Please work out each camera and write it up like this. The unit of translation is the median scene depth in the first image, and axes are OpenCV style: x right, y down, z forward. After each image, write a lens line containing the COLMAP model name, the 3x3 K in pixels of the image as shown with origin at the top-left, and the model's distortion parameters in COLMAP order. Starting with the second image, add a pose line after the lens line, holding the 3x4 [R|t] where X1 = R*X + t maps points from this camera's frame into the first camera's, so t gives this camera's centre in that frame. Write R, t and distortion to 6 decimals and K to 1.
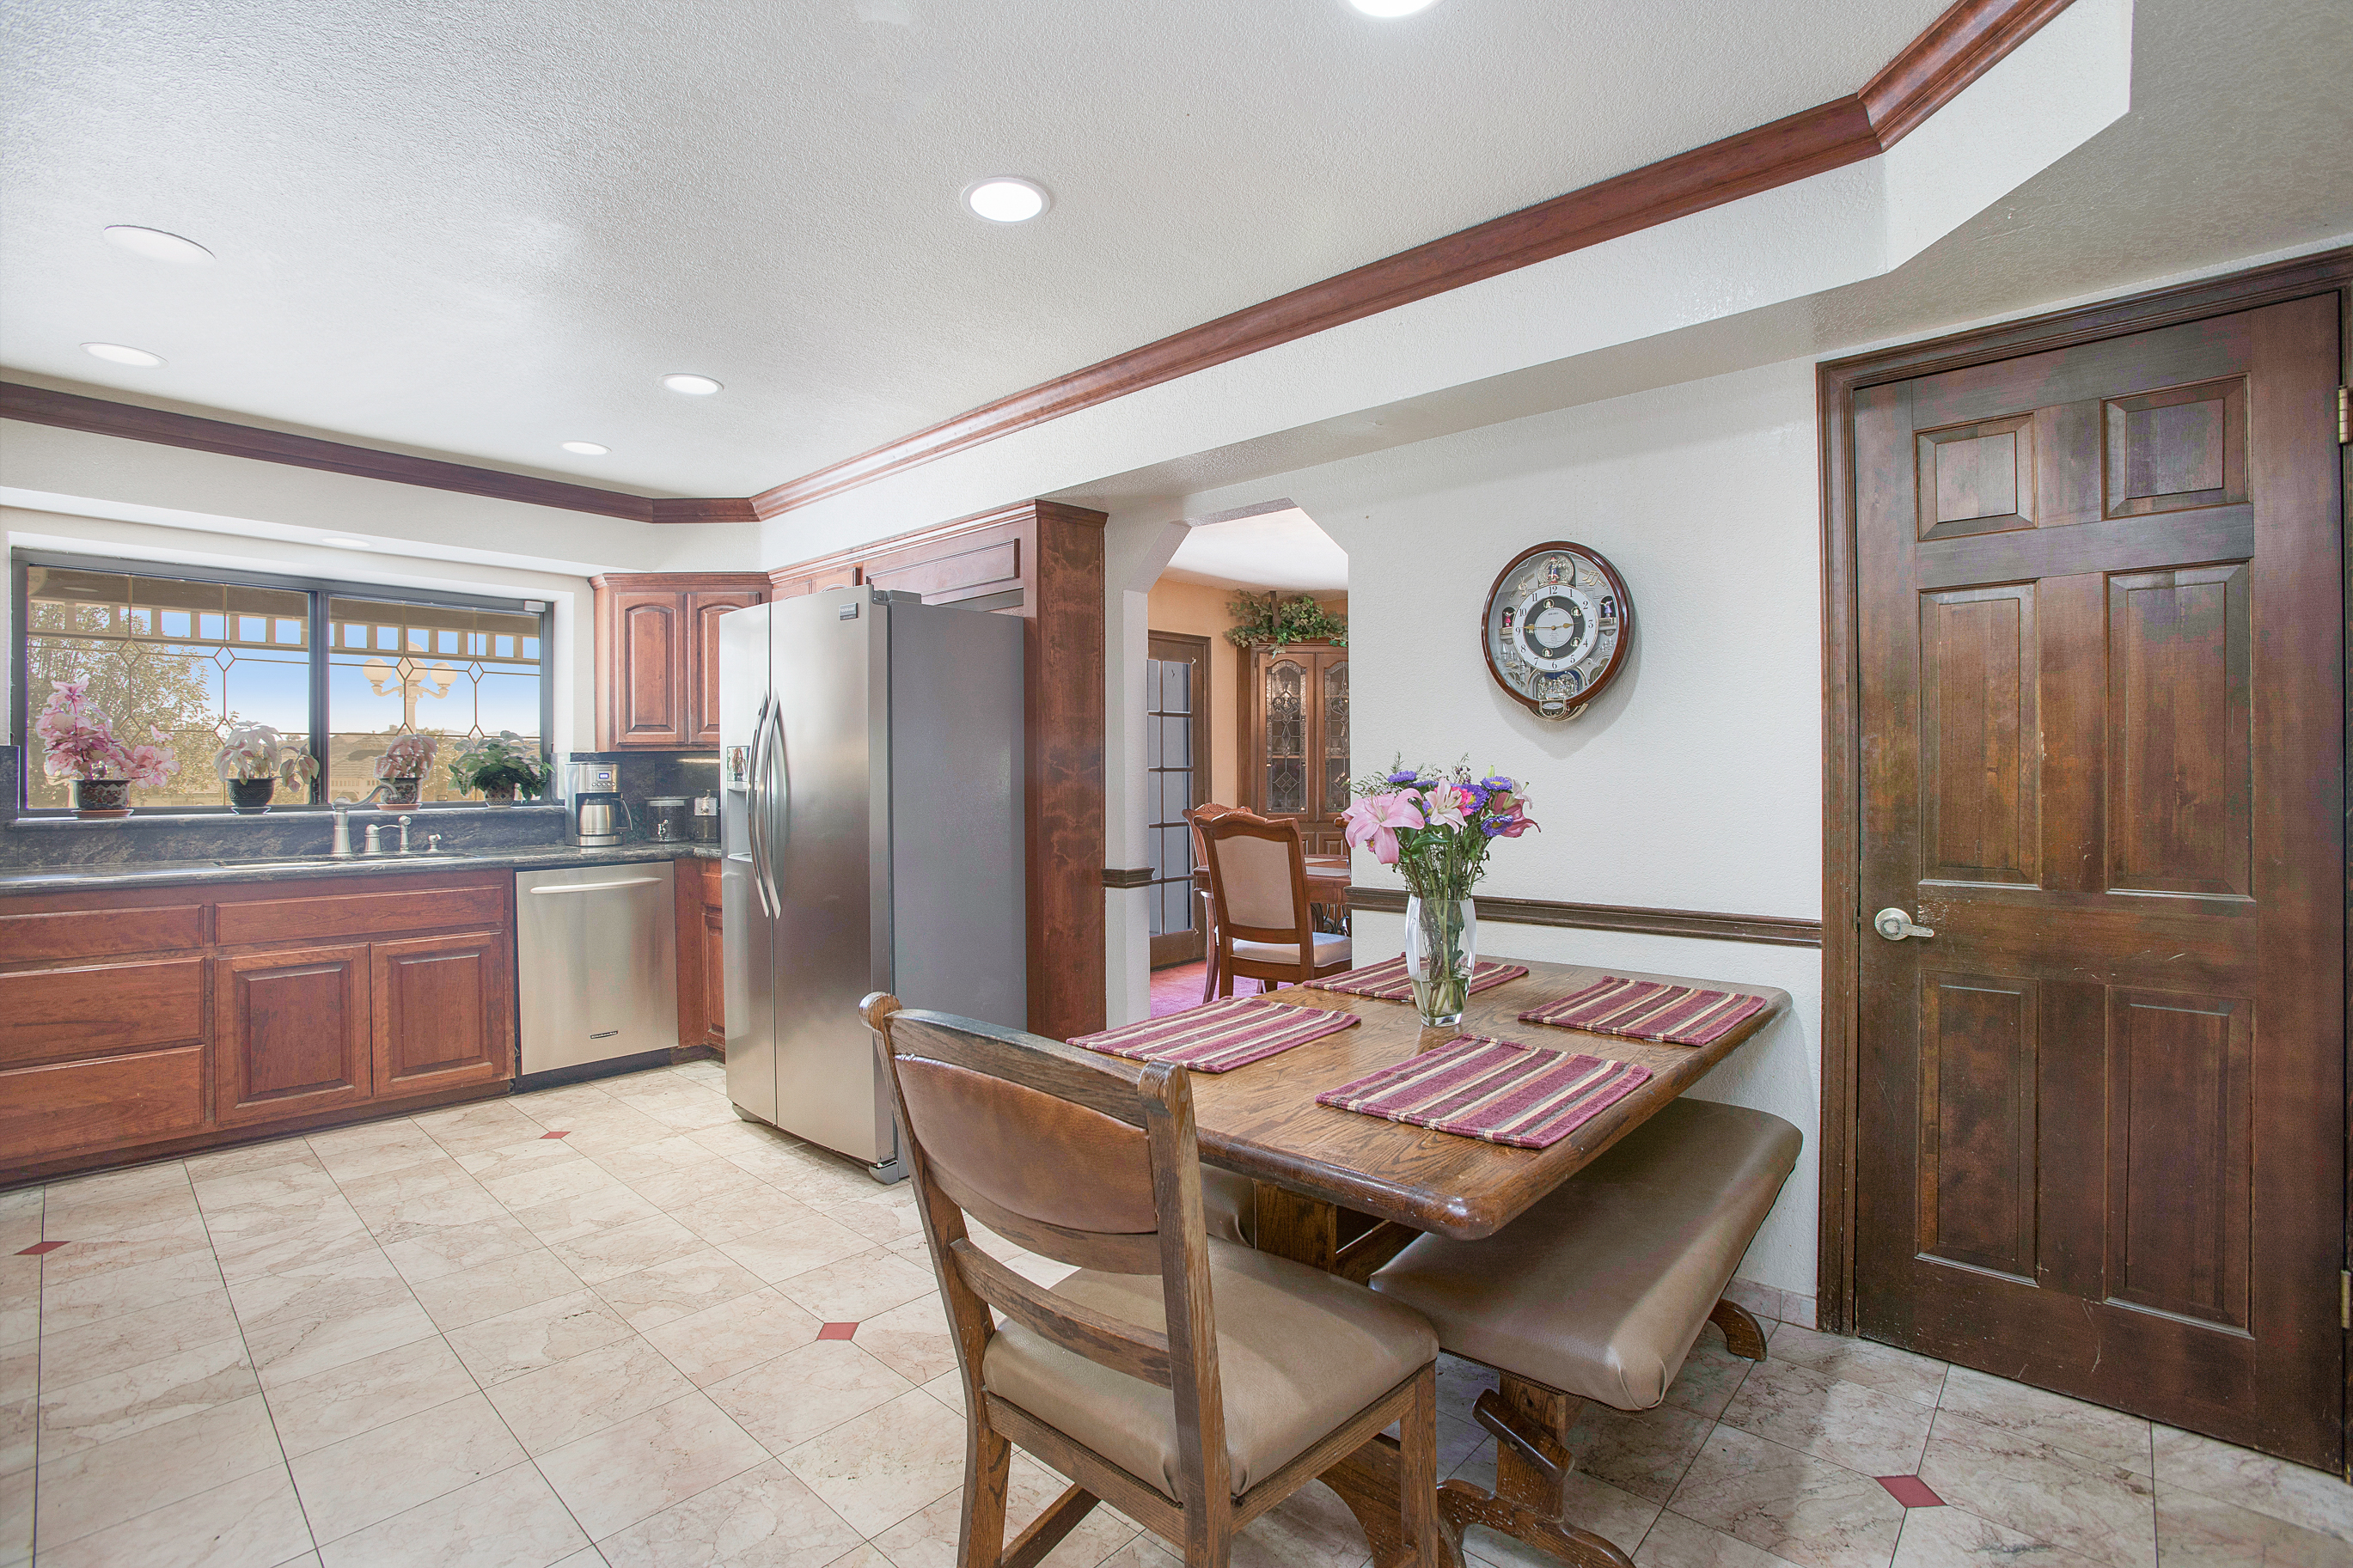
lens RADIAL K [[1073.0, 0, 1141.0], [0, 1073.0, 791.8], [0, 0, 1]] dist [-0.091105, 0.044858]
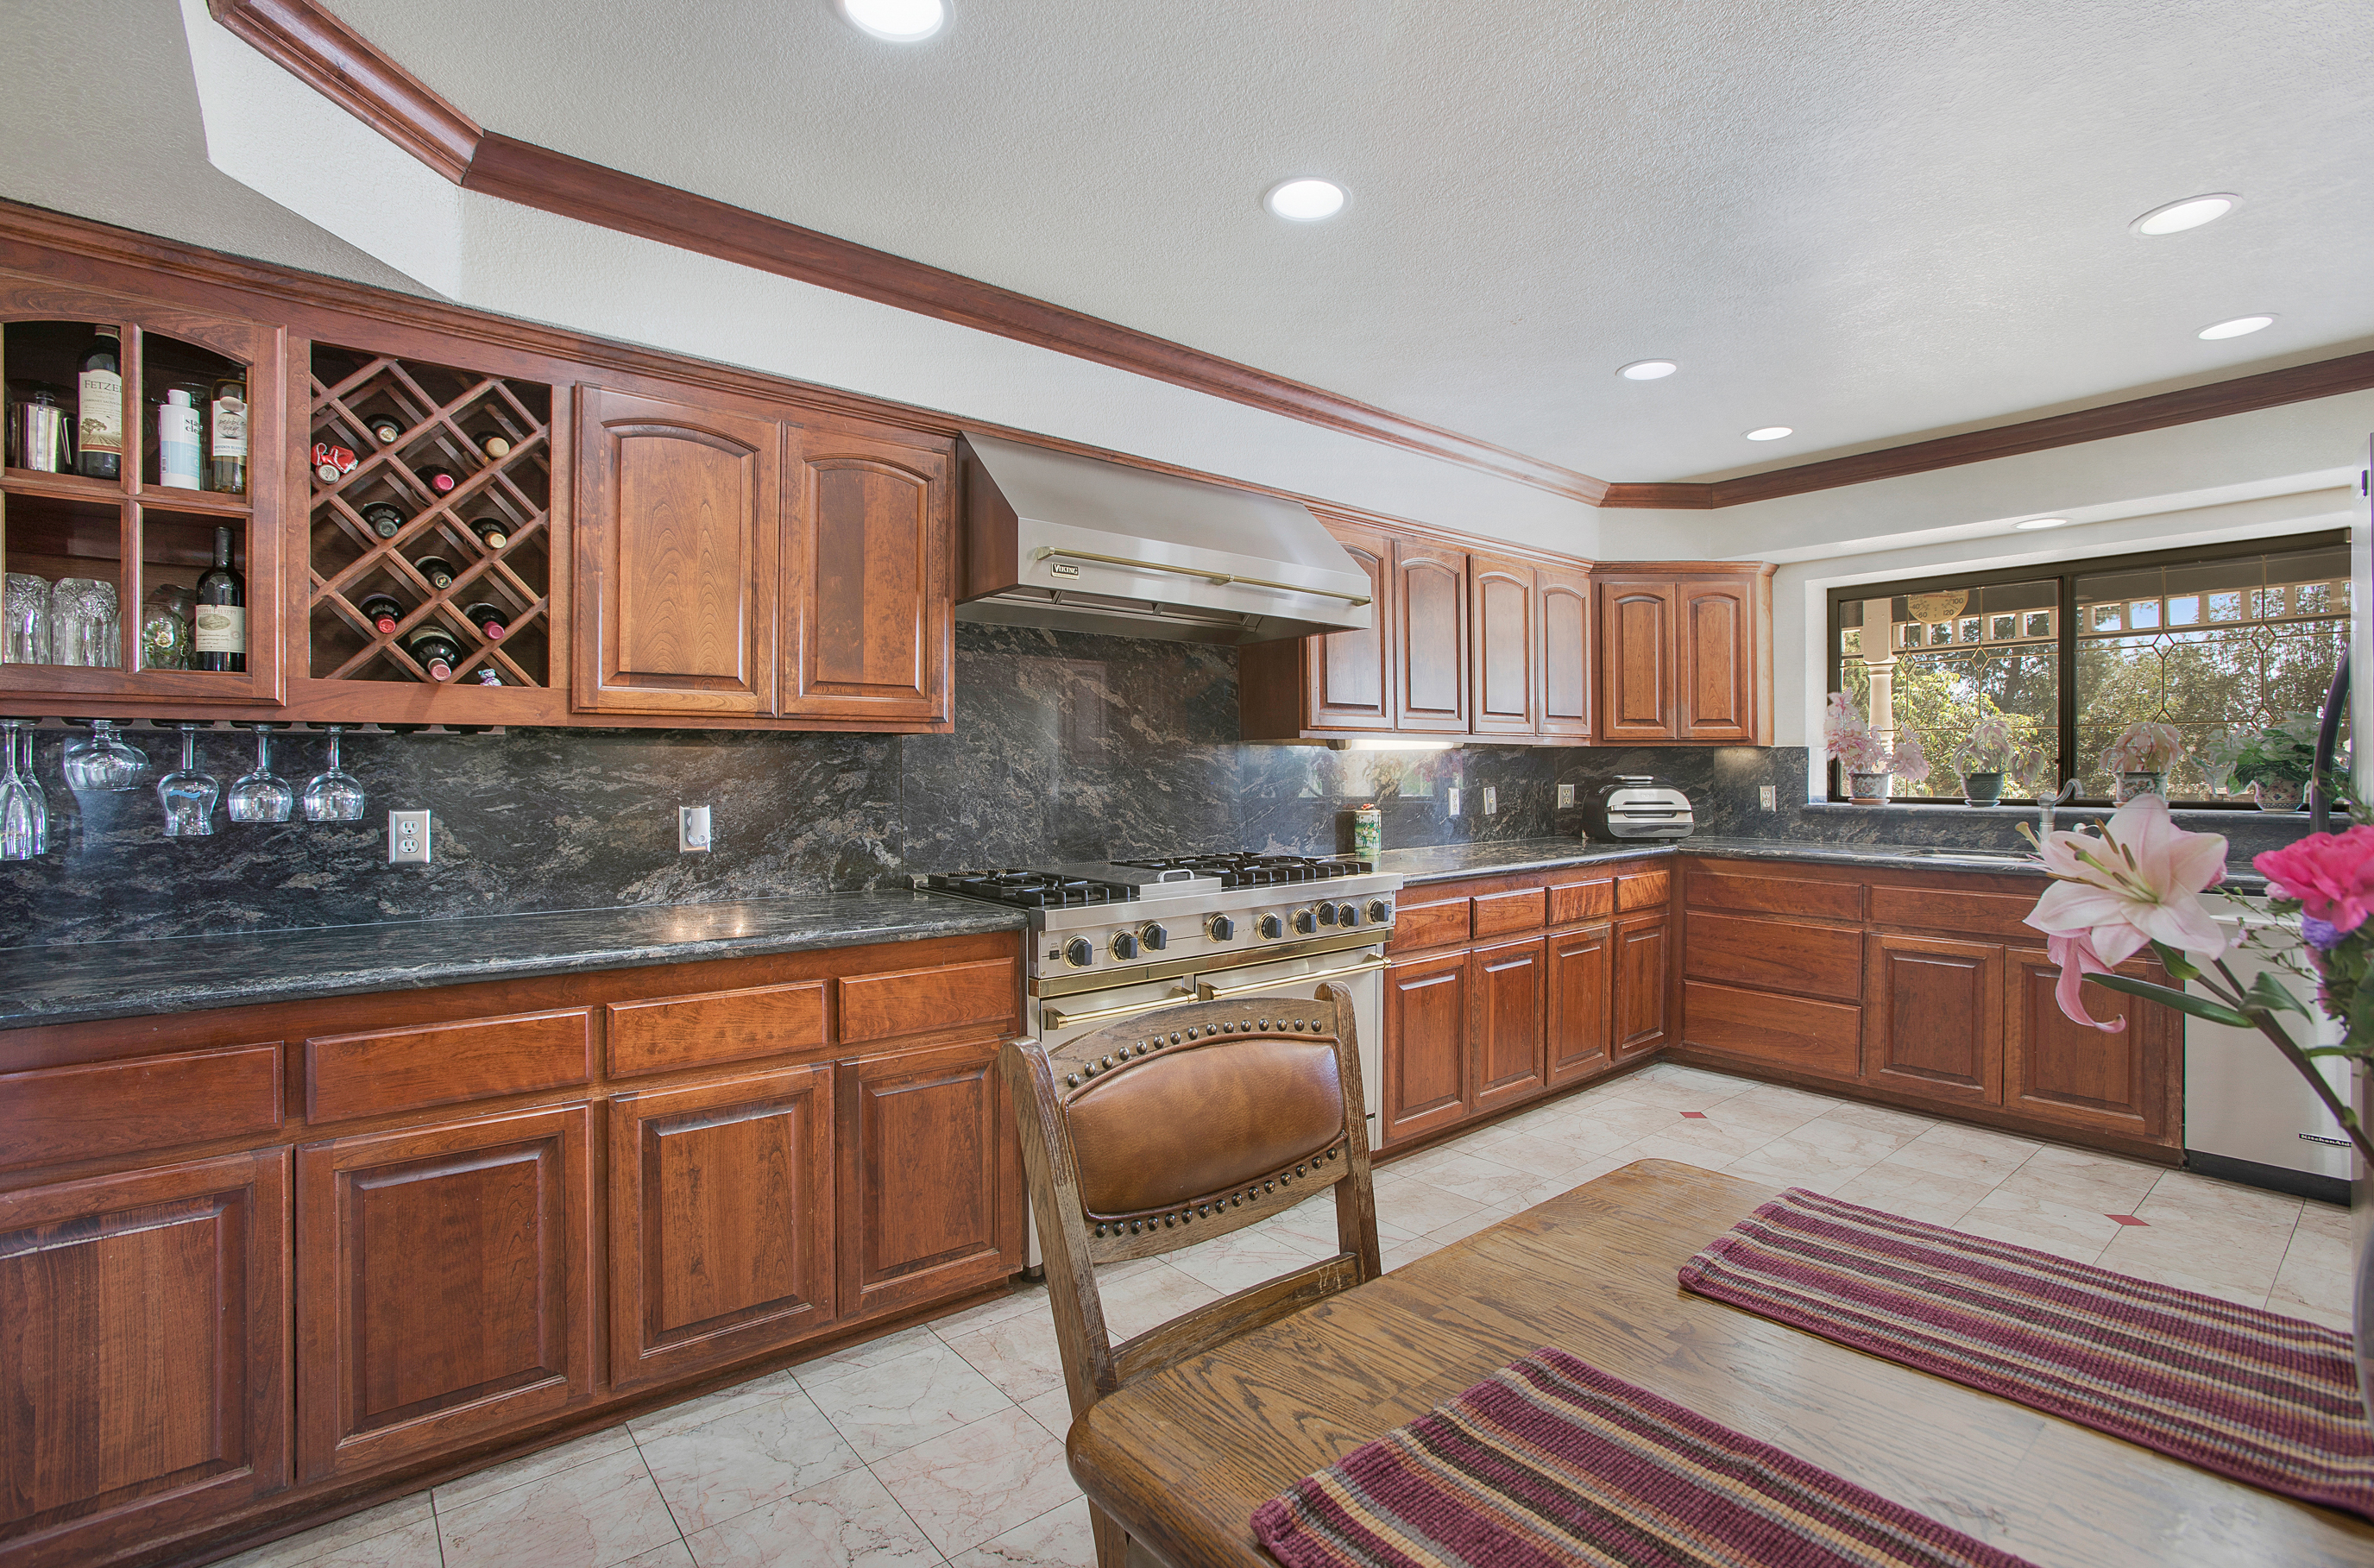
lens RADIAL K [[1095.3, 0, 1187.0], [0, 1095.3, 784.0], [0, 0, 1]] dist [-0.082047, 0.042552]
pose [[-0.135463, 0.013530, -0.990690, 0.333119], [-0.010602, 0.999830, 0.015104, -0.010393], [0.990726, 0.012550, -0.135296, 0.388172]]
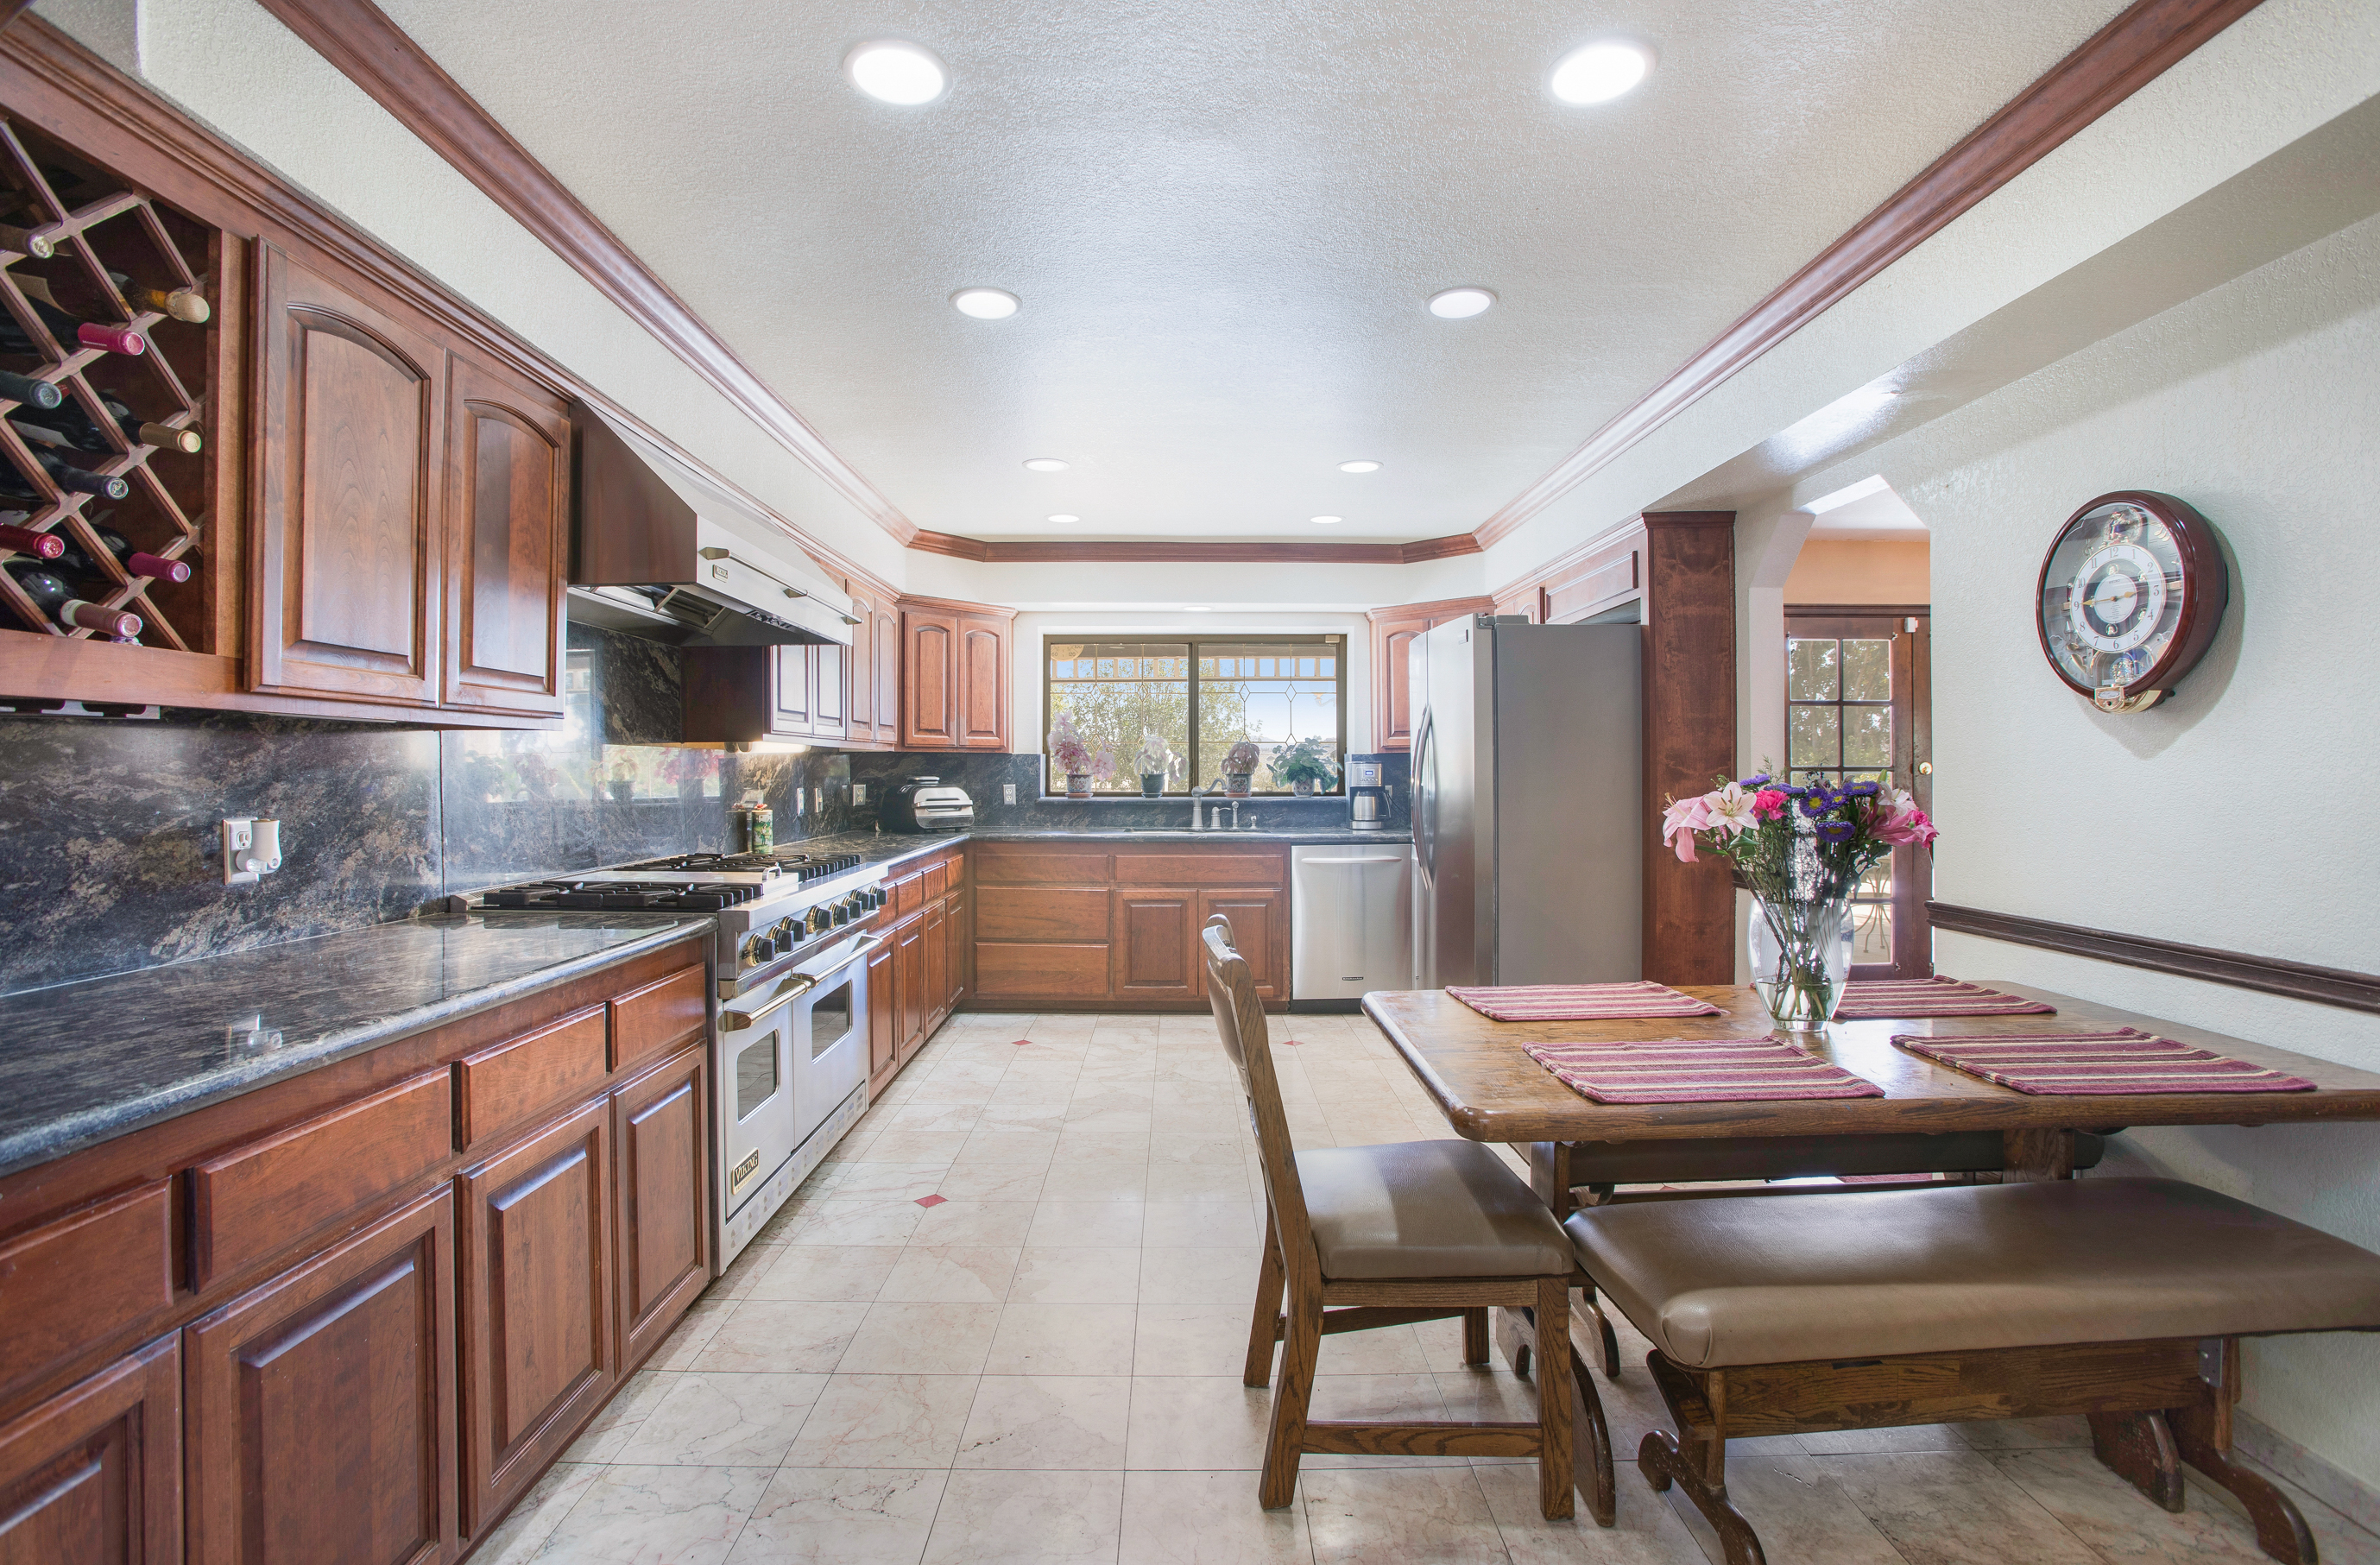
lens RADIAL K [[1095.8, 0, 1161.8], [0, 1095.8, 777.0], [0, 0, 1]] dist [-0.081020, 0.032788]
pose [[0.673337, 0.005167, -0.739318, 0.351230], [-0.010323, 0.999944, -0.002413, -0.005557], [0.739264, 0.009256, 0.673353, -0.064799]]
